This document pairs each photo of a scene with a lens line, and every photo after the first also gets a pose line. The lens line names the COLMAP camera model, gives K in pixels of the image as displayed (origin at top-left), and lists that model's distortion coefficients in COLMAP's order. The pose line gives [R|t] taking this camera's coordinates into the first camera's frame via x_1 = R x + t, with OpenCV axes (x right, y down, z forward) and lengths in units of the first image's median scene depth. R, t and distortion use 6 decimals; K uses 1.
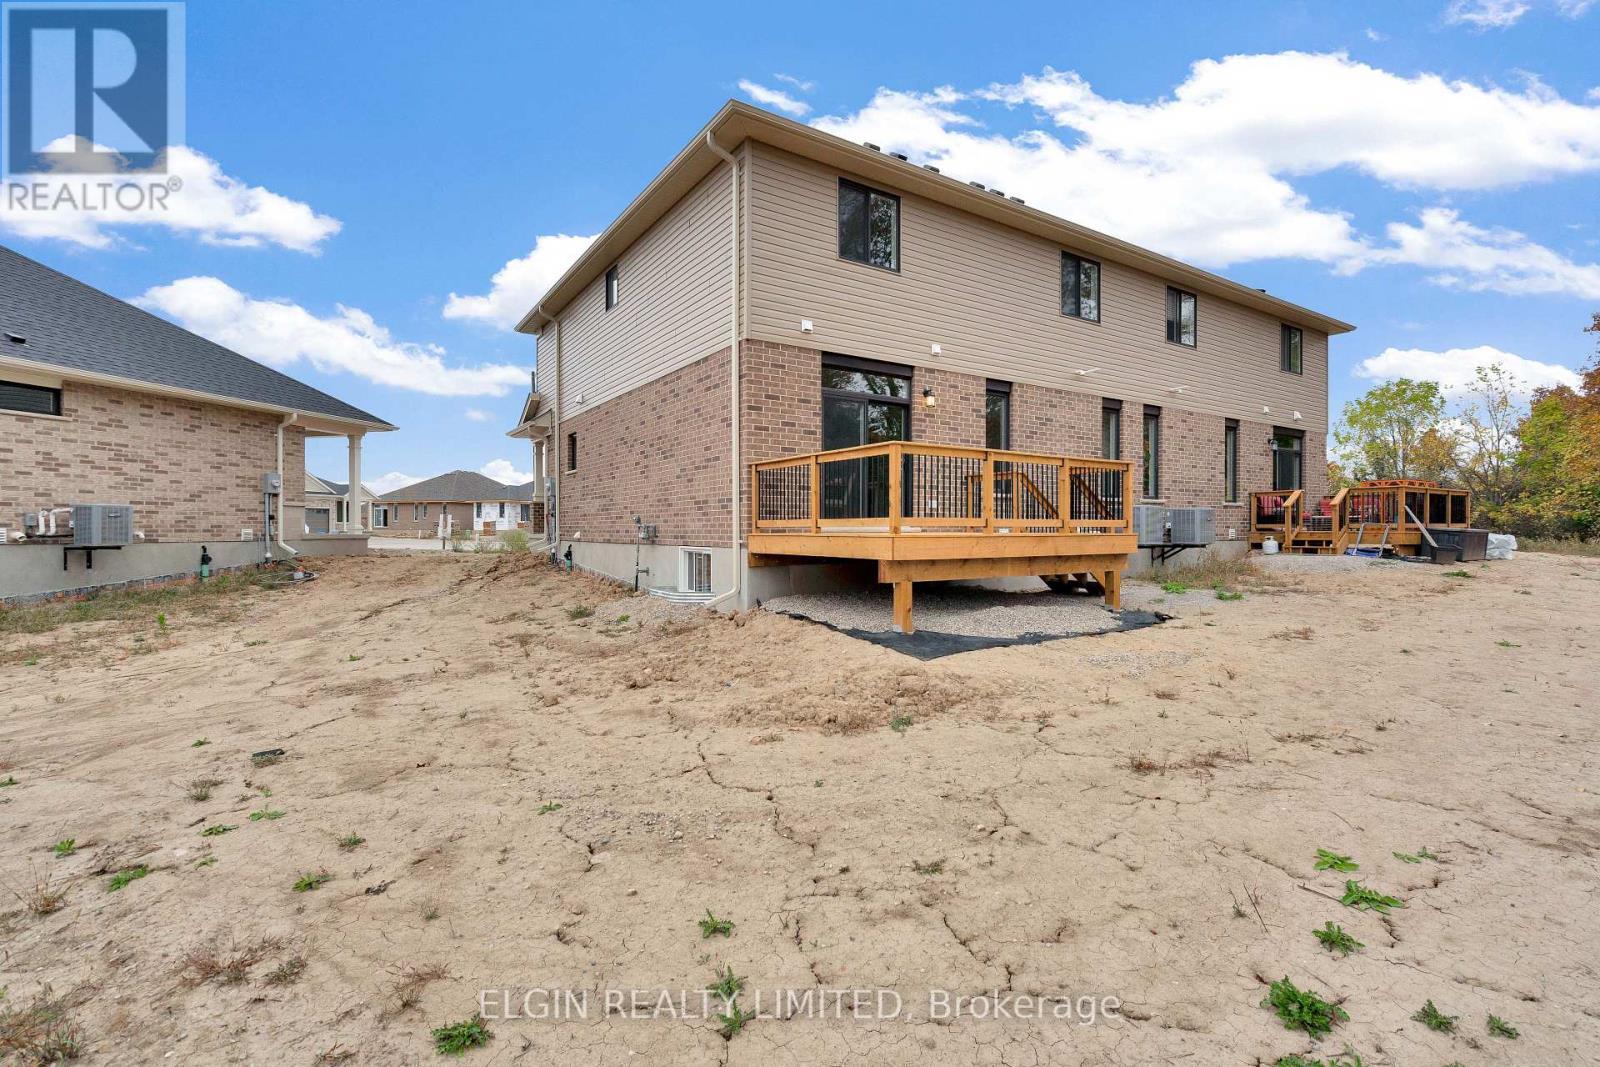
lens RADIAL K [[755.8, 0, 848.4], [0, 755.8, 532.1], [0, 0, 1]] dist [-0.005937, 0.000965]
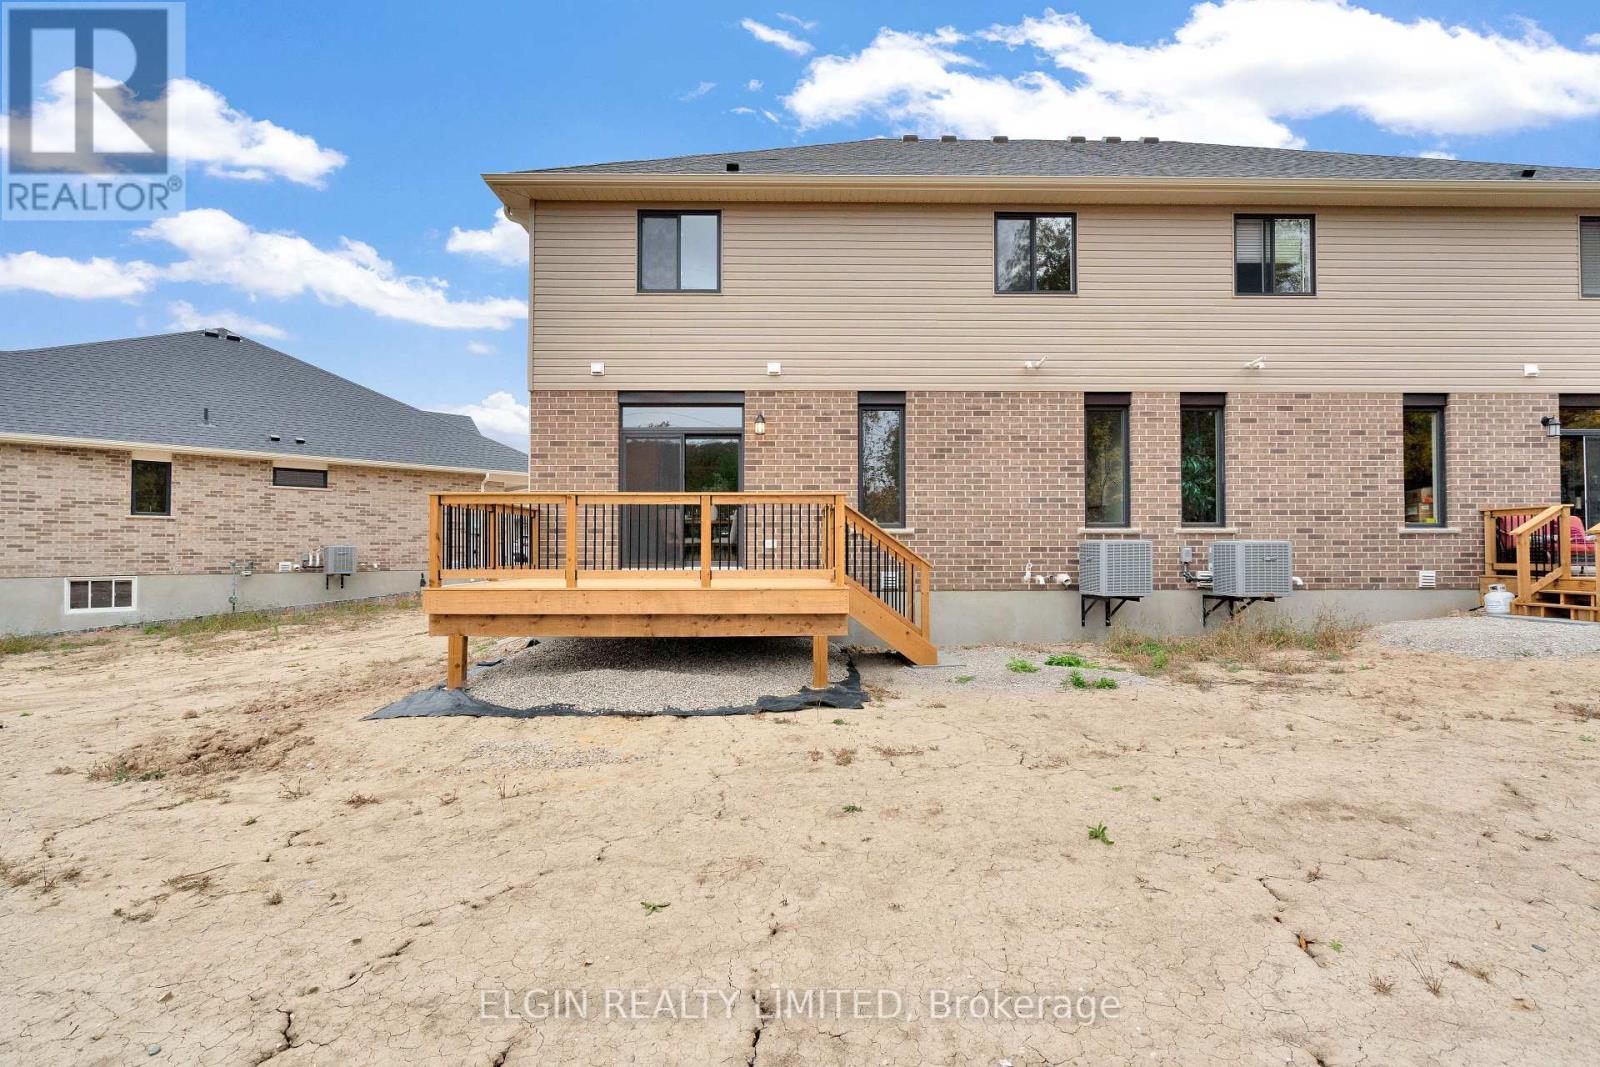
lens RADIAL K [[755.8, 0, 801.9], [0, 755.8, 539.3], [0, 0, 1]] dist [-0.005937, 0.000965]
pose [[0.826004, -0.007903, -0.563609, 0.589545], [-0.001571, 0.999866, -0.016323, -0.025999], [0.563663, 0.014369, 0.825880, 0.270485]]
